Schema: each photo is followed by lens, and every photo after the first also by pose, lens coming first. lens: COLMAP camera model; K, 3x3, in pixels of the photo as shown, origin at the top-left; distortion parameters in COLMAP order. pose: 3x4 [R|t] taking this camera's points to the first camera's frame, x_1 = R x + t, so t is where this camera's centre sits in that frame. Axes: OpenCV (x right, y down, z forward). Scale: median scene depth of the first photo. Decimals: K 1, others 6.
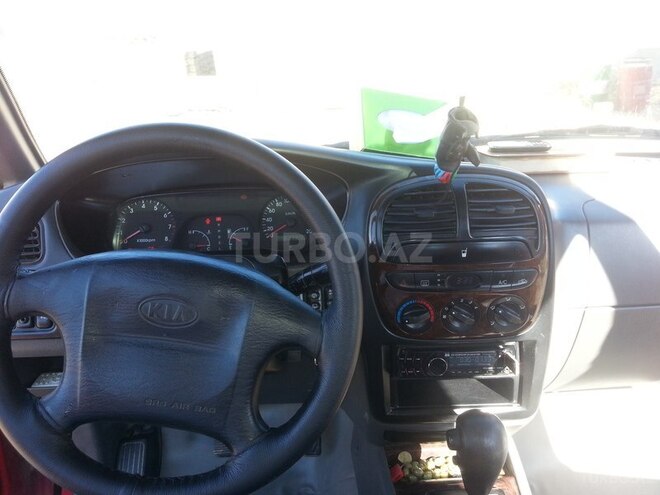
lens RADIAL K [[546.5, 0, 333.6], [0, 546.5, 239.5], [0, 0, 1]] dist [0.081870, -0.125406]
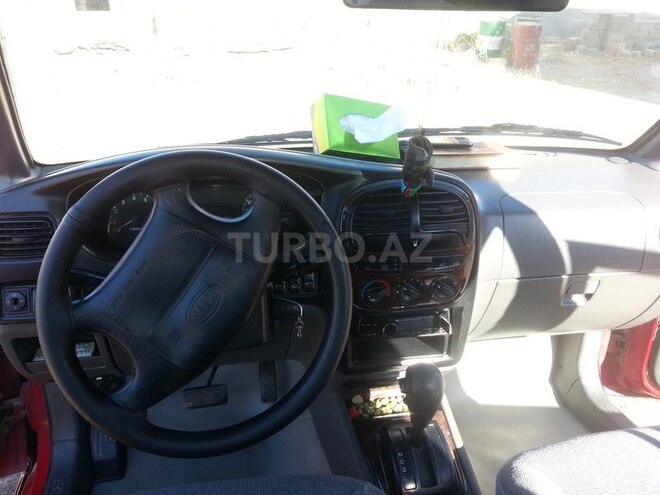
lens RADIAL K [[546.5, 0, 333.9], [0, 546.5, 240.9], [0, 0, 1]] dist [0.081870, -0.125406]
pose [[0.983286, -0.009607, 0.181815, -0.153001], [-0.009024, 0.994808, 0.101368, -0.092446], [-0.181845, -0.101315, 0.978094, -0.178070]]
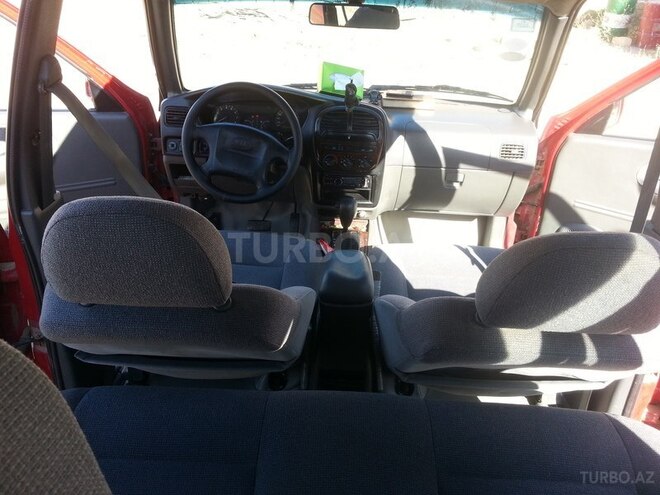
lens RADIAL K [[546.5, 0, 339.5], [0, 546.5, 245.1], [0, 0, 1]] dist [0.081870, -0.125406]
pose [[0.995865, 0.089514, -0.015500, 0.238465], [-0.085710, 0.982341, 0.166314, 0.086955], [0.030114, -0.164298, 0.985951, -1.451502]]
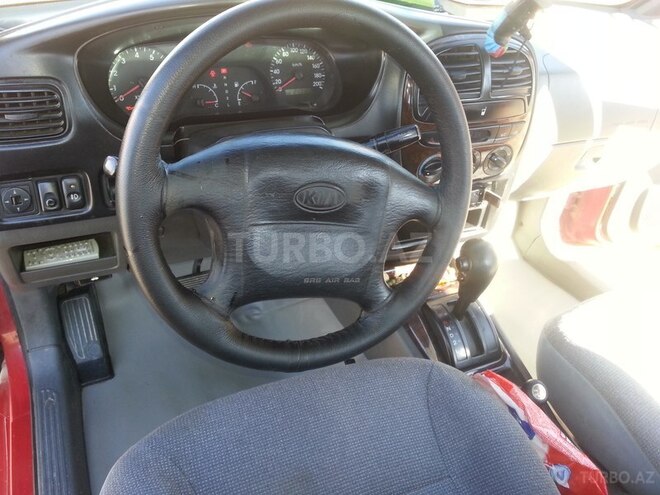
lens RADIAL K [[546.5, 0, 341.8], [0, 546.5, 243.7], [0, 0, 1]] dist [0.081870, -0.125406]
pose [[0.911964, -0.123653, 0.391193, -0.434671], [-0.023291, 0.936358, 0.350273, -0.095921], [-0.409610, -0.328547, 0.851044, 0.050425]]
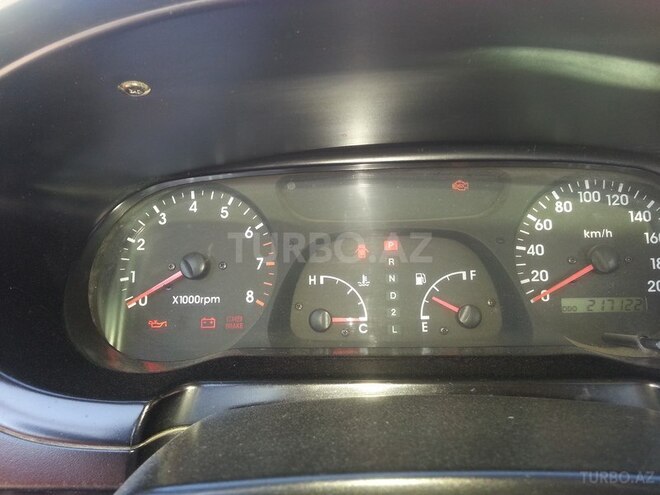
lens RADIAL K [[546.5, 0, 328.6], [0, 546.5, 243.7], [0, 0, 1]] dist [0.081870, -0.125406]
pose [[0.993888, 0.021308, -0.108316, -0.216834], [-0.025883, 0.998823, -0.041010, -0.022991], [0.107314, 0.043563, 0.993270, 0.653056]]
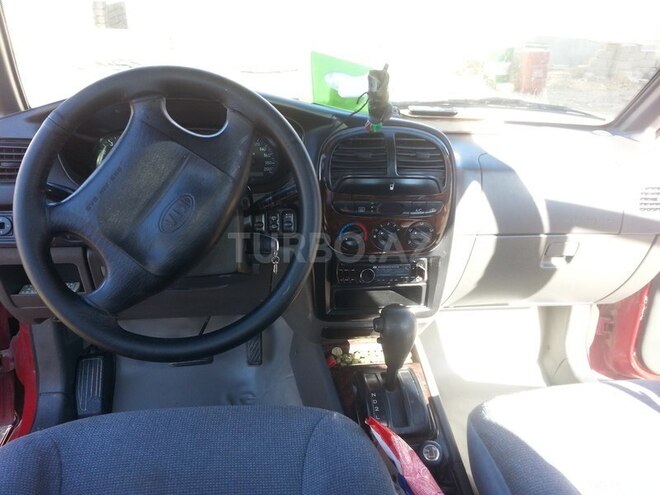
lens RADIAL K [[546.5, 0, 337.6], [0, 546.5, 244.9], [0, 0, 1]] dist [0.081870, -0.125406]
pose [[0.985395, 0.019712, 0.169138, -0.092361], [-0.031012, 0.997440, 0.064430, 0.070847], [-0.167435, -0.068734, 0.983484, -0.234663]]
